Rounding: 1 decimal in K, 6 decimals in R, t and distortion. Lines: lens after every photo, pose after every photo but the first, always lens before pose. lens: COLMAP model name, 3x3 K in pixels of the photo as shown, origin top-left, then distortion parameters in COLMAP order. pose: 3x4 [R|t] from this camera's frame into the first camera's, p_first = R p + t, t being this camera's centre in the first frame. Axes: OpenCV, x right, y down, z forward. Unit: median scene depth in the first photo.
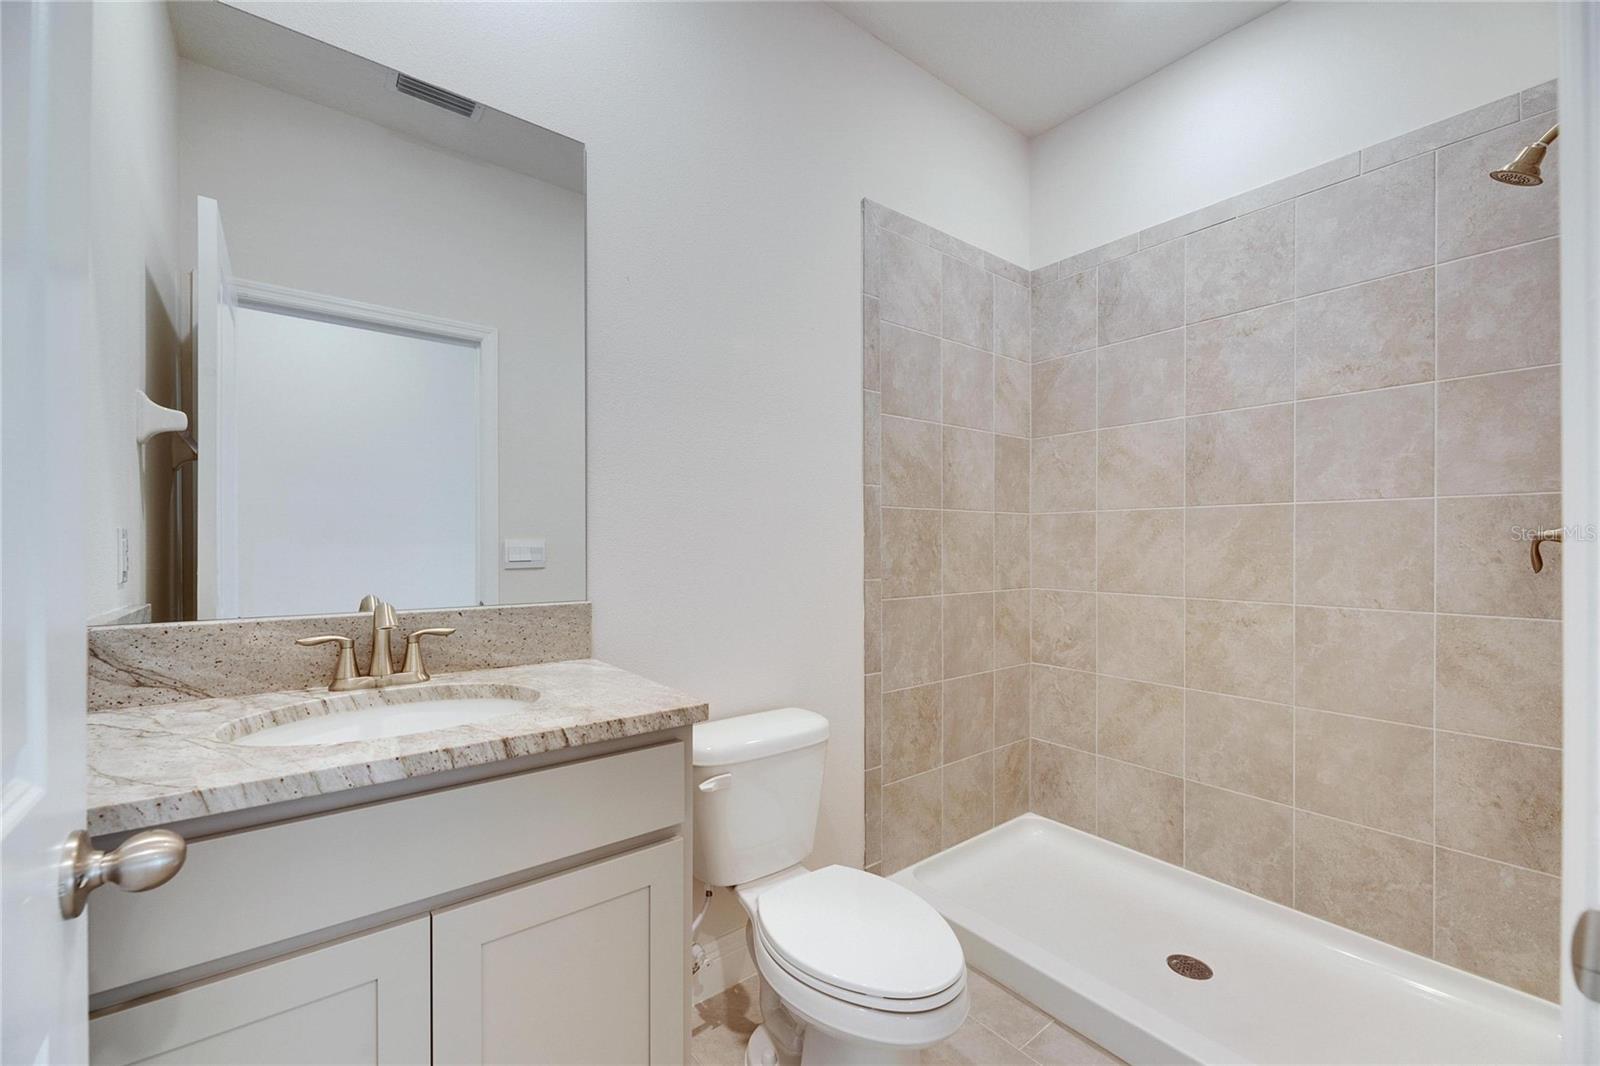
lens RADIAL K [[646.0, 0, 801.4], [0, 646.0, 541.4], [0, 0, 1]] dist [0.008438, -0.003199]
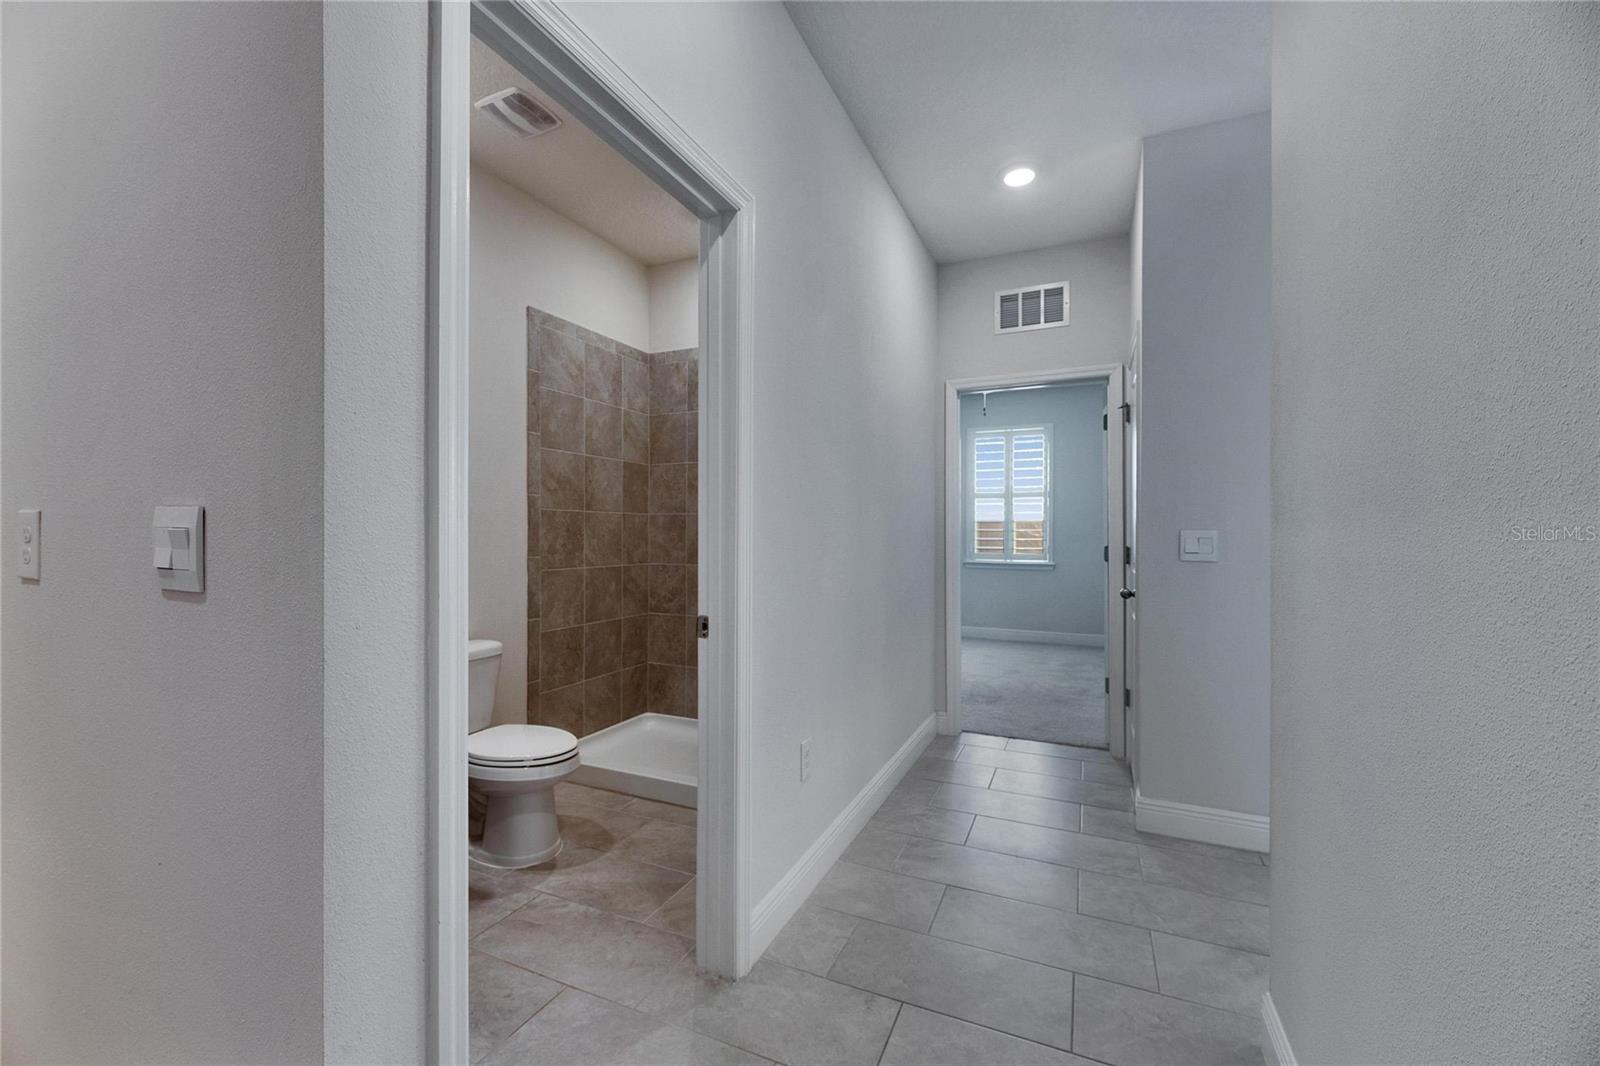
lens RADIAL K [[646.0, 0, 801.4], [0, 646.0, 541.4], [0, 0, 1]] dist [0.008438, -0.003199]
pose [[0.885325, 0.002203, 0.464968, -0.035807], [-0.010444, 0.999831, 0.015149, -0.006320], [-0.464856, -0.018267, 0.885198, -0.568080]]
